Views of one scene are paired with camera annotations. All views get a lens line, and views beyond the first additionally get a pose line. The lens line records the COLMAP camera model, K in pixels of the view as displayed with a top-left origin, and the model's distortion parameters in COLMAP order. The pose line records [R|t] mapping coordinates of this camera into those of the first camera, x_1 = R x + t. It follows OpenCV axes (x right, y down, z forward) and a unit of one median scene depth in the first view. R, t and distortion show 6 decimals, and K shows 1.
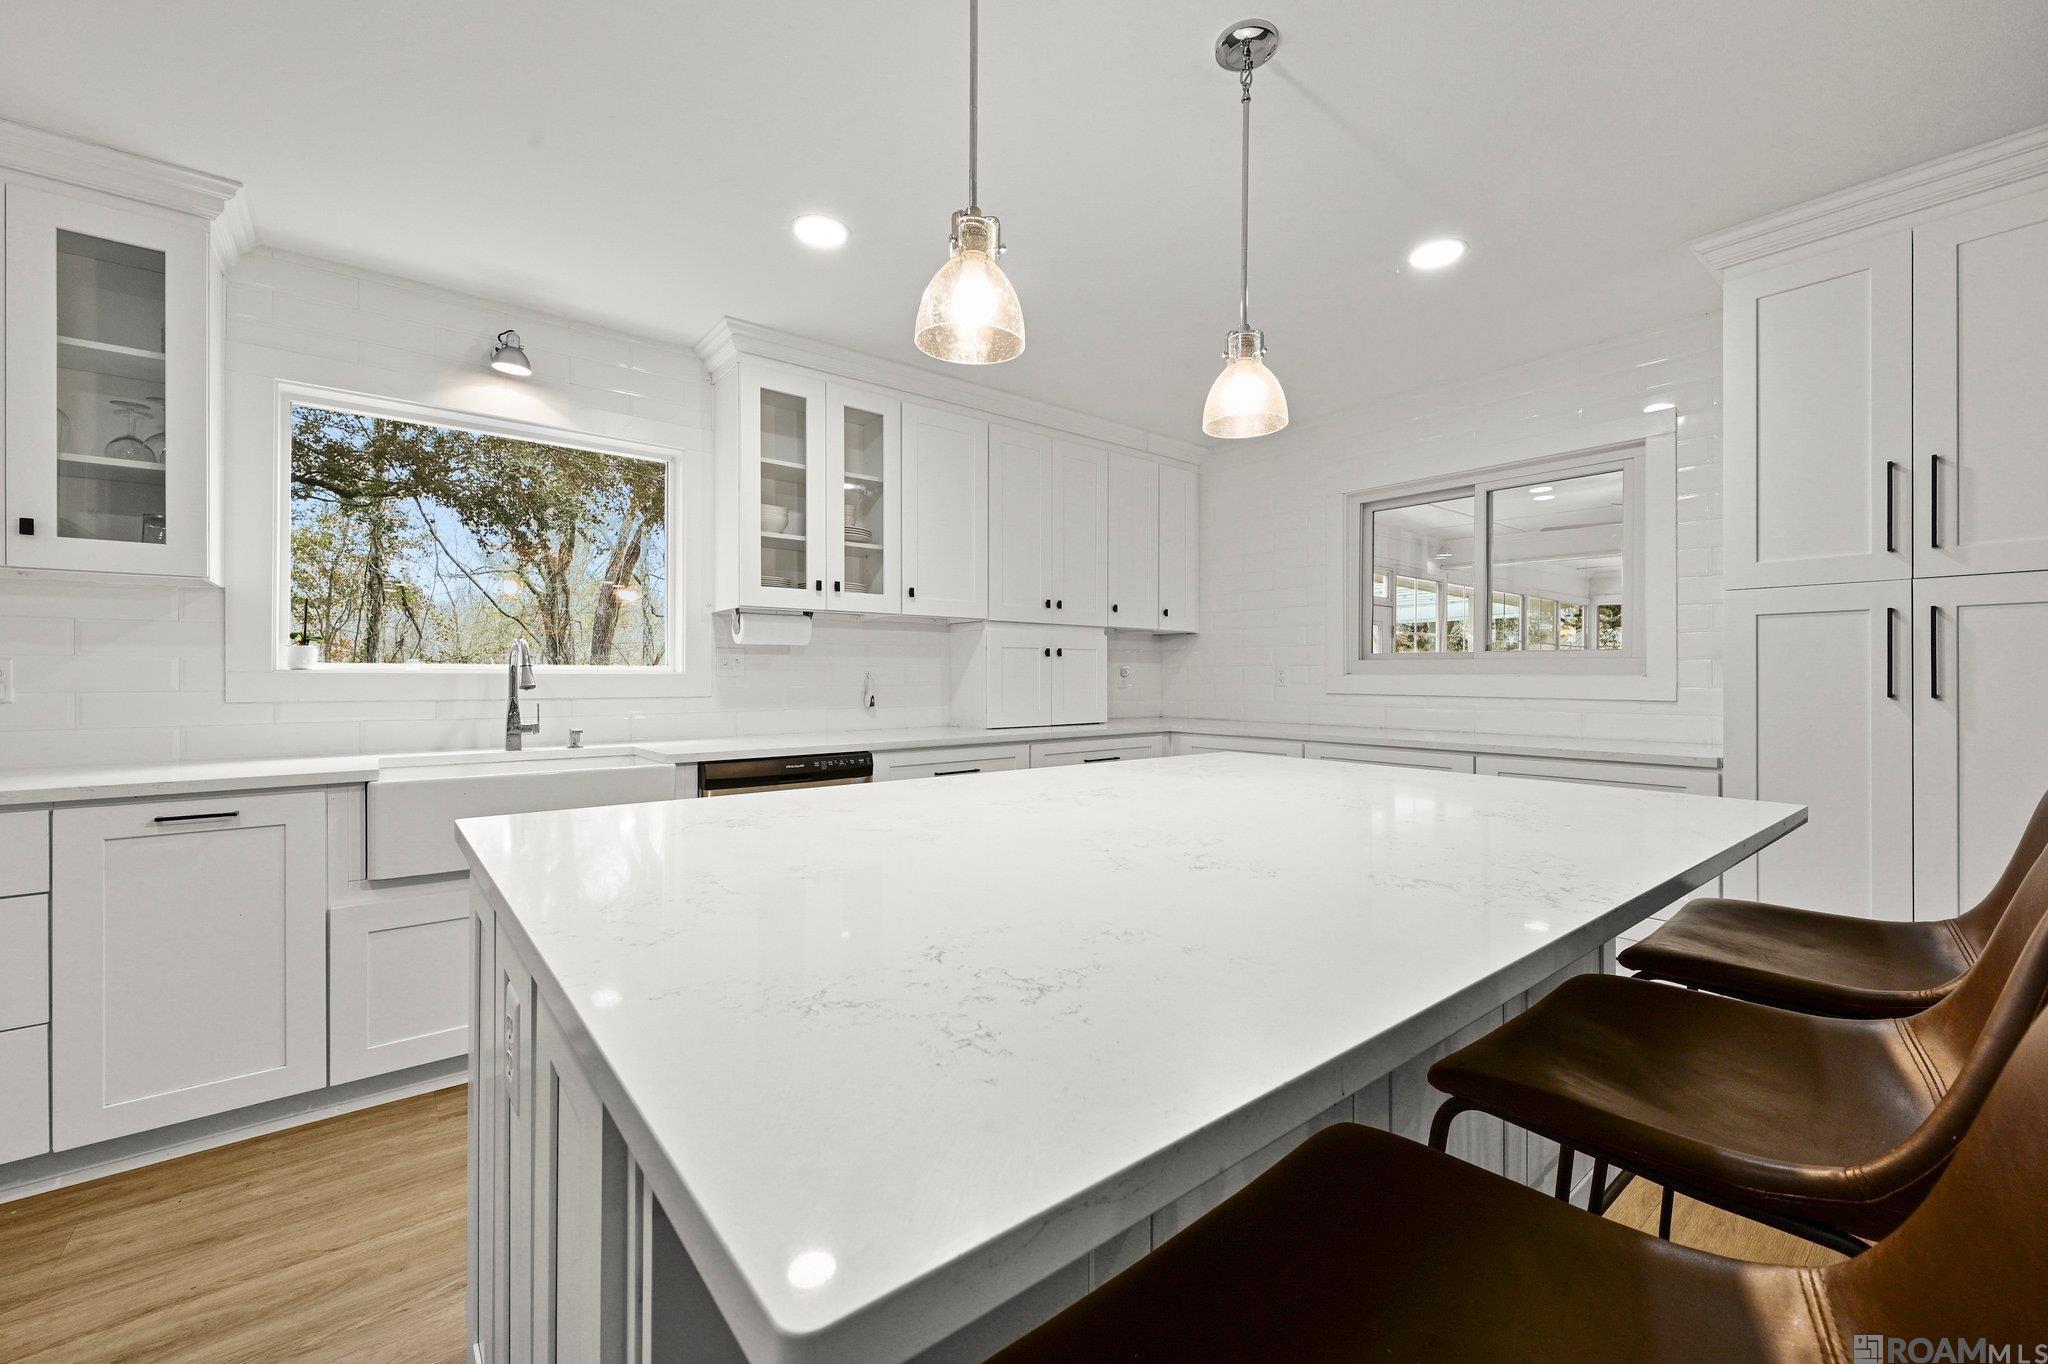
lens RADIAL K [[817.5, 0, 1018.8], [0, 817.5, 674.7], [0, 0, 1]] dist [-0.000751, 0.000236]
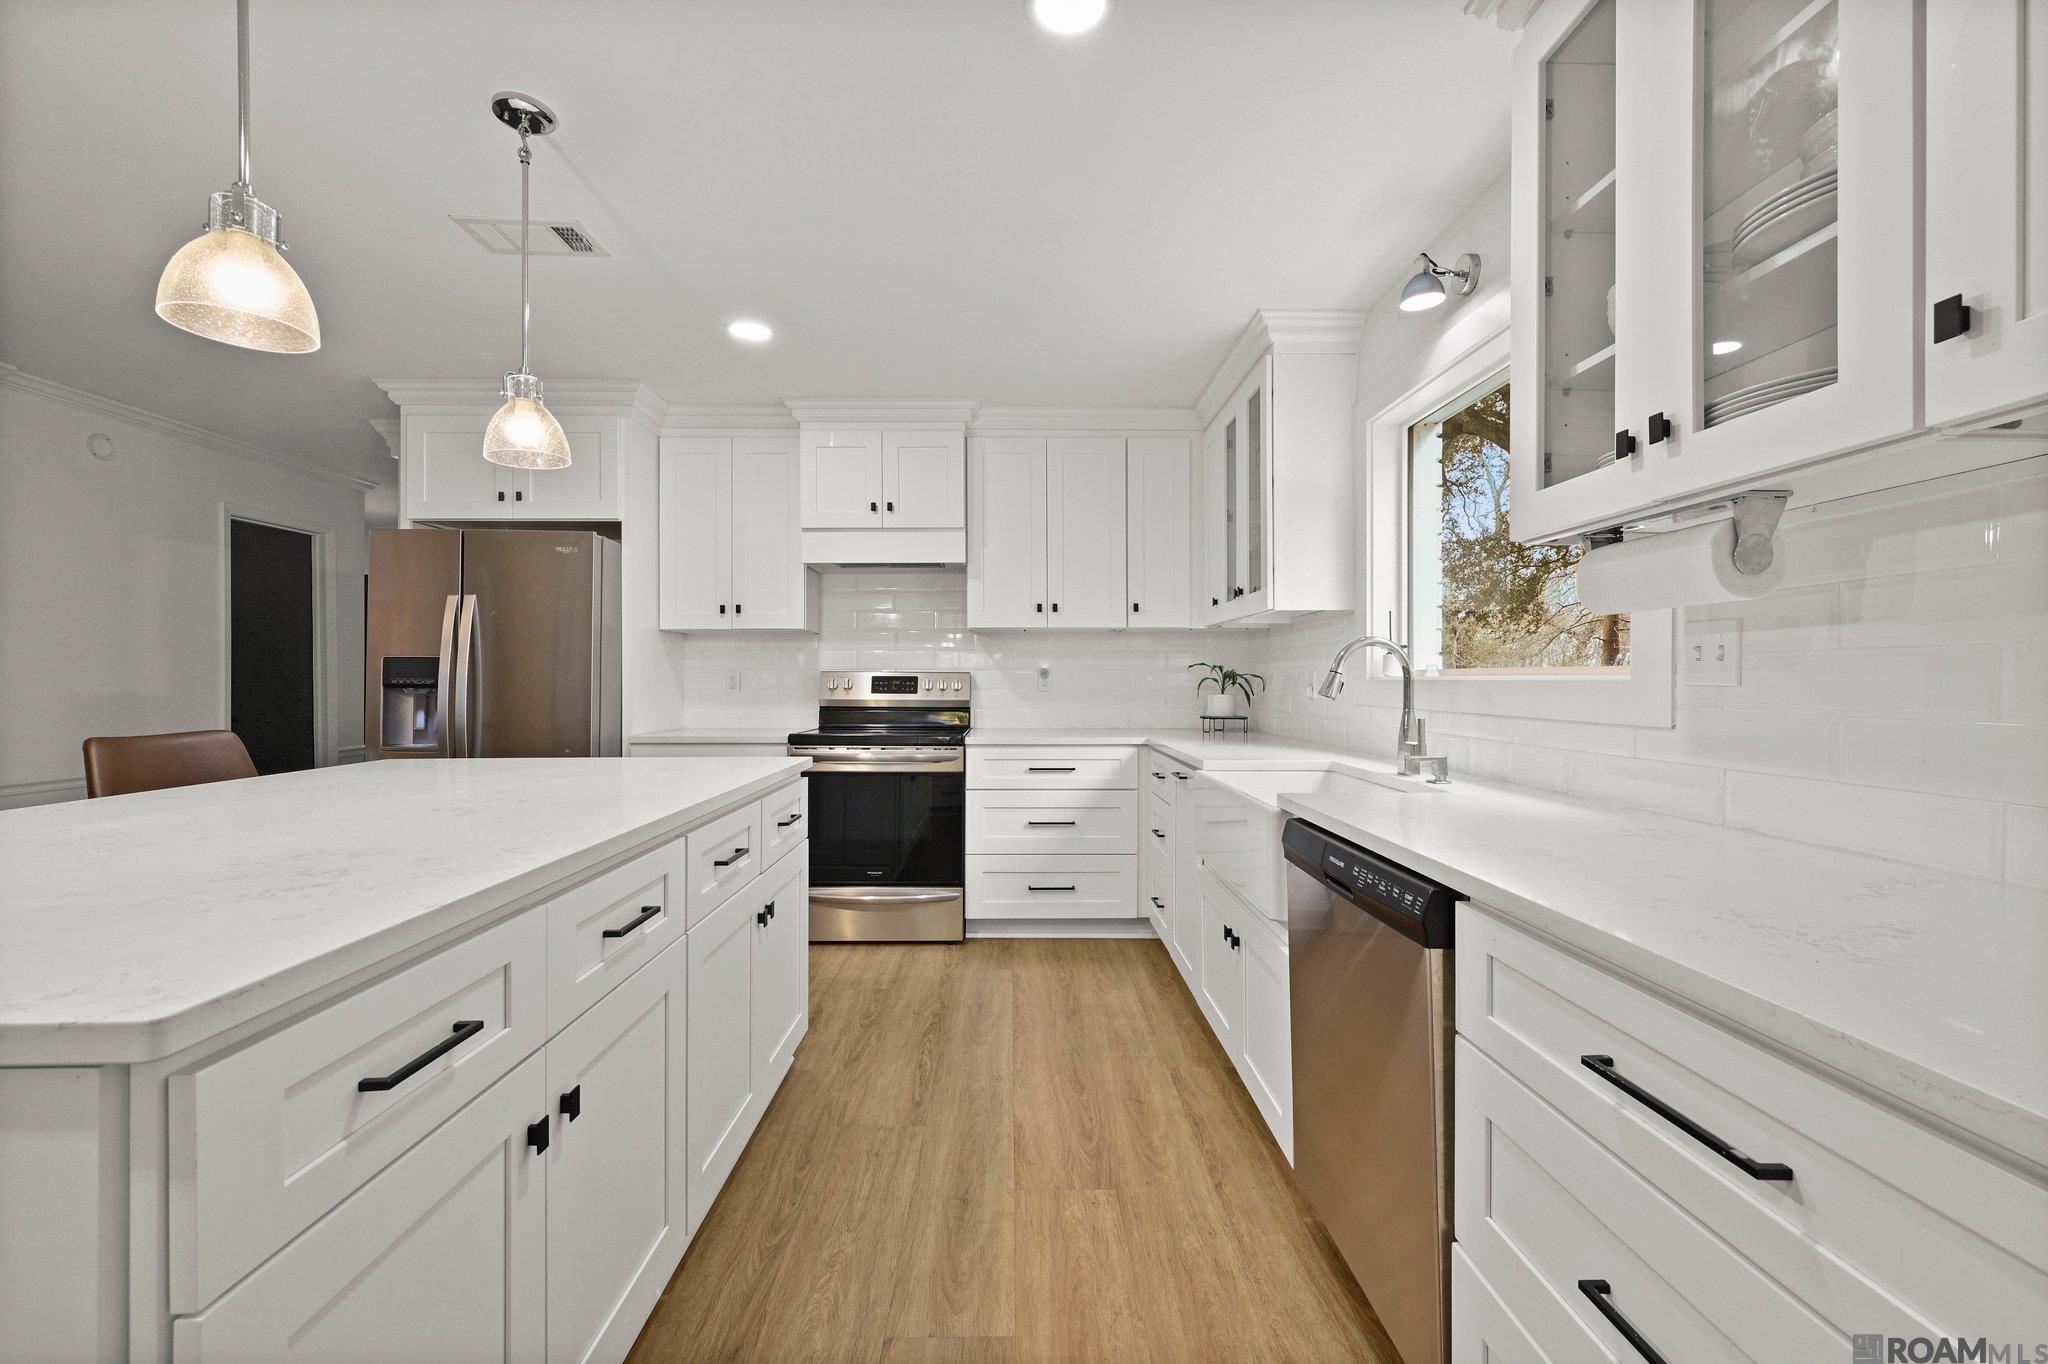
lens RADIAL K [[817.5, 0, 1028.6], [0, 817.5, 679.8], [0, 0, 1]] dist [-0.000751, 0.000236]
pose [[-0.606306, 0.001582, -0.795230, 0.253043], [0.005622, 0.999982, -0.002297, -0.000518], [0.795211, -0.005864, -0.606304, 1.180363]]
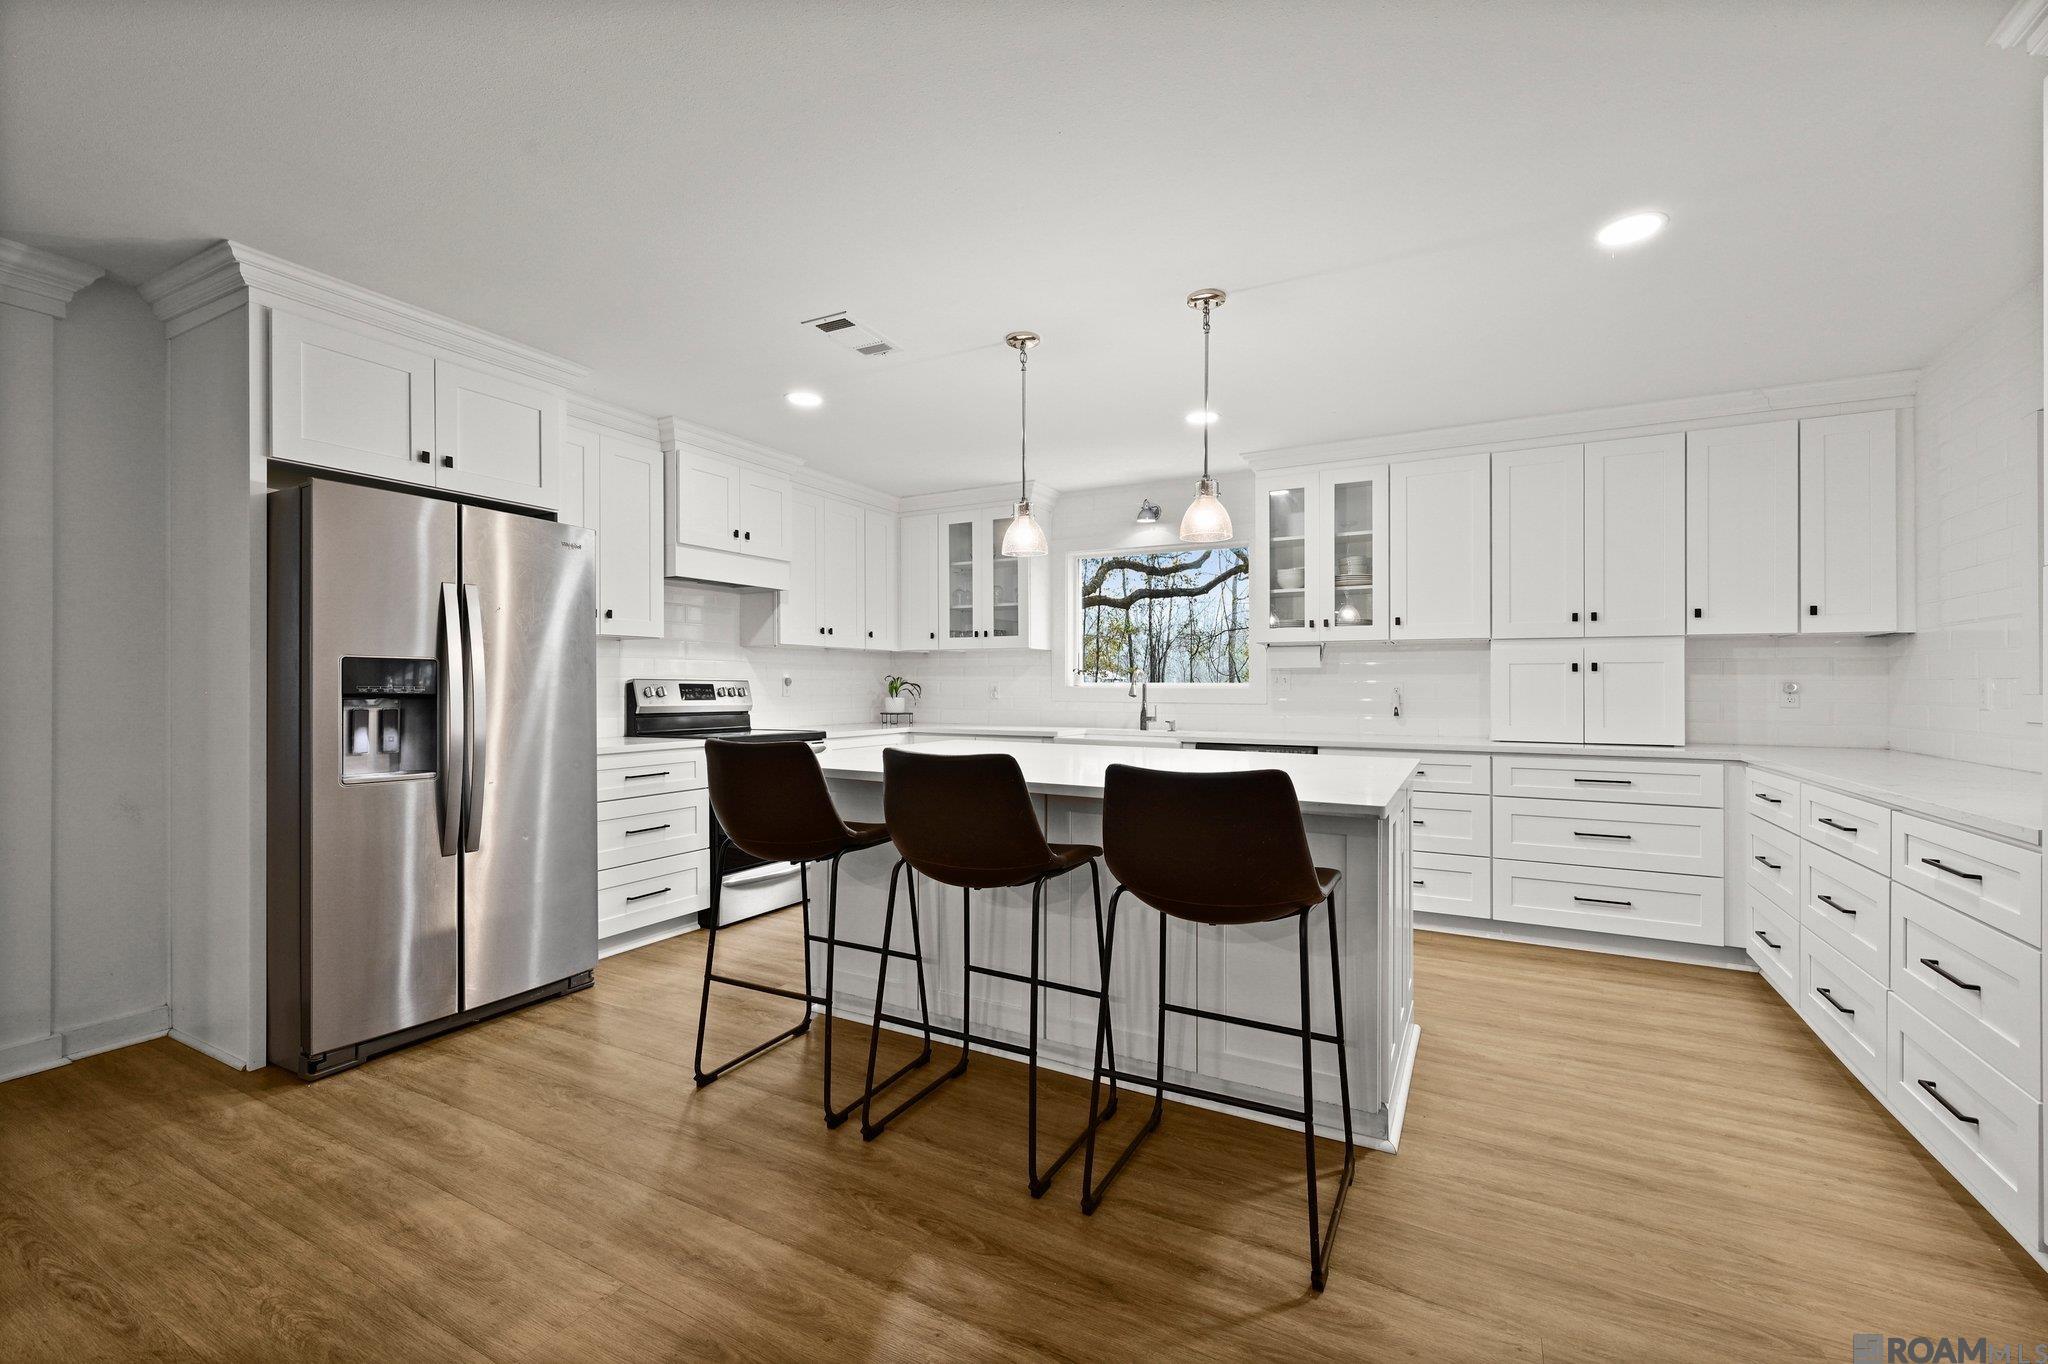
lens RADIAL K [[856.4, 0, 1028.2], [0, 856.4, 691.2], [0, 0, 1]] dist [-0.000747, 0.000021]
pose [[0.391568, 0.009104, -0.920104, 1.024703], [0.000307, 0.999950, 0.010024, -0.013789], [0.920149, -0.004208, 0.391545, 0.012943]]
